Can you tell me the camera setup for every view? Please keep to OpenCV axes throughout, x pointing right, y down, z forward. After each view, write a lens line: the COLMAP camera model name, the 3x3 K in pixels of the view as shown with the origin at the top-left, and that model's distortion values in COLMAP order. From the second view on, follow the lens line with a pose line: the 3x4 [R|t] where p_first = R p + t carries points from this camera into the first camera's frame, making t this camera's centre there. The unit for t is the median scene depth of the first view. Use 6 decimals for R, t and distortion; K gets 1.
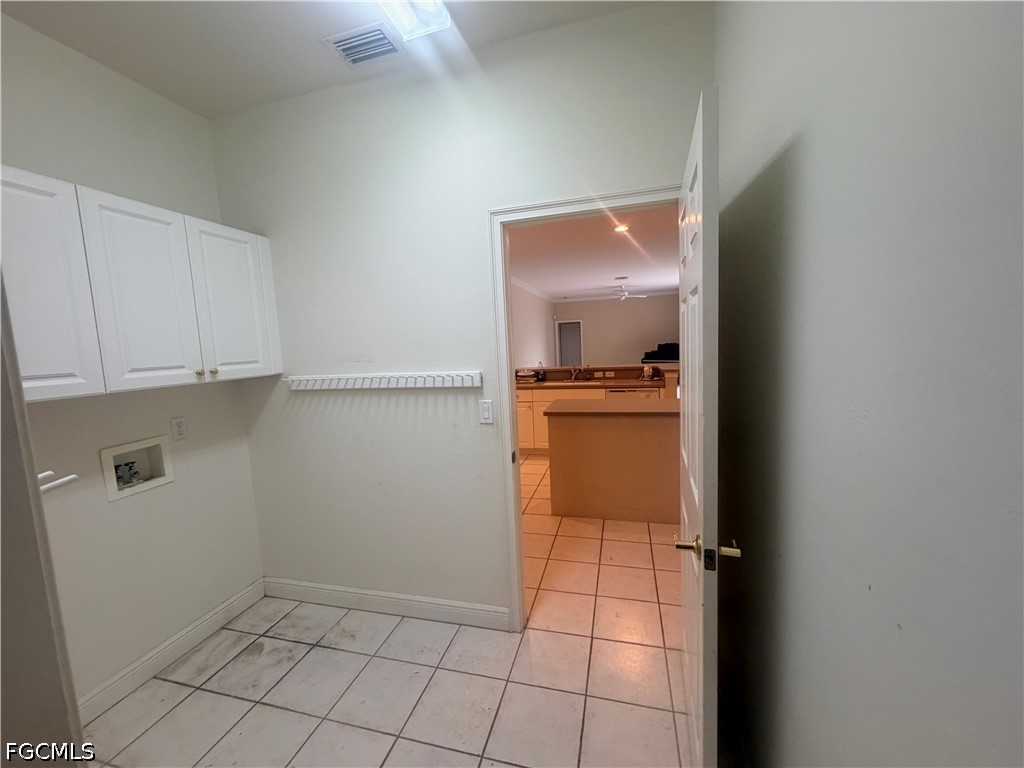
lens RADIAL K [[408.7, 0, 511.6], [0, 408.7, 382.9], [0, 0, 1]] dist [0.003658, 0.000011]
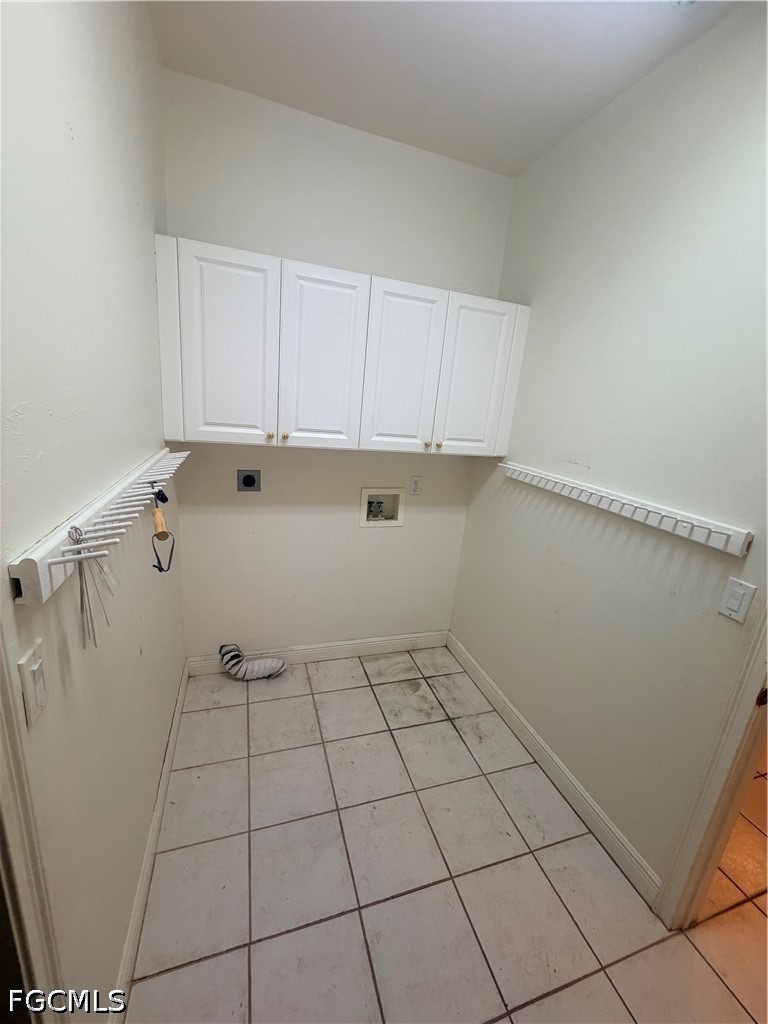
lens RADIAL K [[408.7, 0, 384.6], [0, 408.7, 509.2], [0, 0, 1]] dist [0.003658, 0.000011]
pose [[0.548701, 0.312537, -0.775401, 0.075268], [-0.202615, 0.949556, 0.239356, -0.090452], [0.811094, 0.025773, 0.584347, 0.246985]]
